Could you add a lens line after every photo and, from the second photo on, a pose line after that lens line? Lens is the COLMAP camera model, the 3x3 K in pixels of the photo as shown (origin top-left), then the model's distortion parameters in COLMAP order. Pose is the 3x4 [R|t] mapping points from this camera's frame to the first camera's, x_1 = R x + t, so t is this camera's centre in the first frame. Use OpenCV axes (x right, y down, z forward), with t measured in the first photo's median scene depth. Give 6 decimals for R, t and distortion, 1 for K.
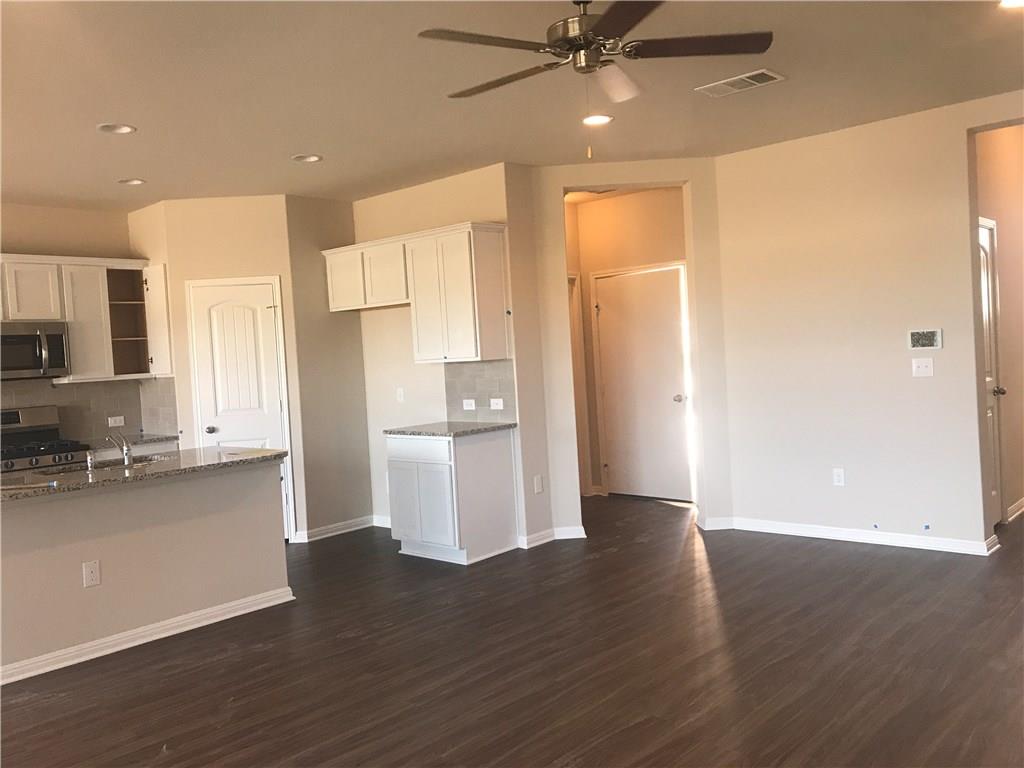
lens RADIAL K [[860.6, 0, 512.0], [0, 860.6, 384.0], [0, 0, 1]] dist [0.080403, -0.204544]
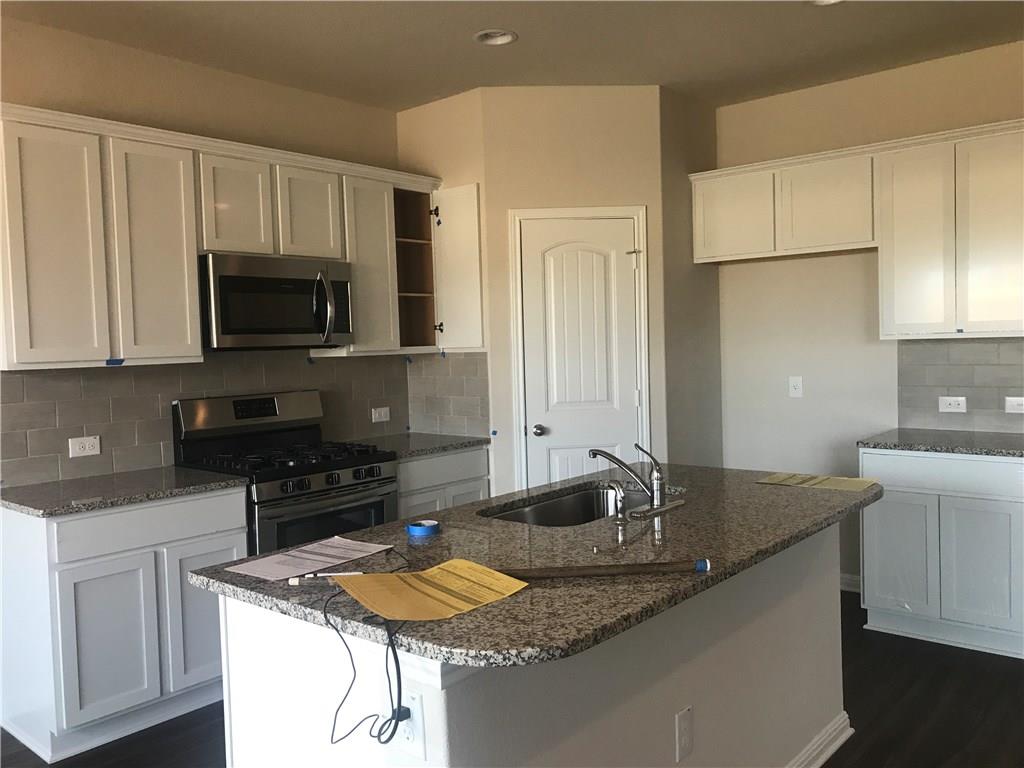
lens RADIAL K [[860.6, 0, 512.0], [0, 860.6, 384.0], [0, 0, 1]] dist [0.080403, -0.204544]
pose [[0.999345, 0.024784, 0.026353, -0.388240], [-0.025071, 0.999629, 0.010599, 0.009377], [-0.026081, -0.011253, 0.999597, 0.326340]]
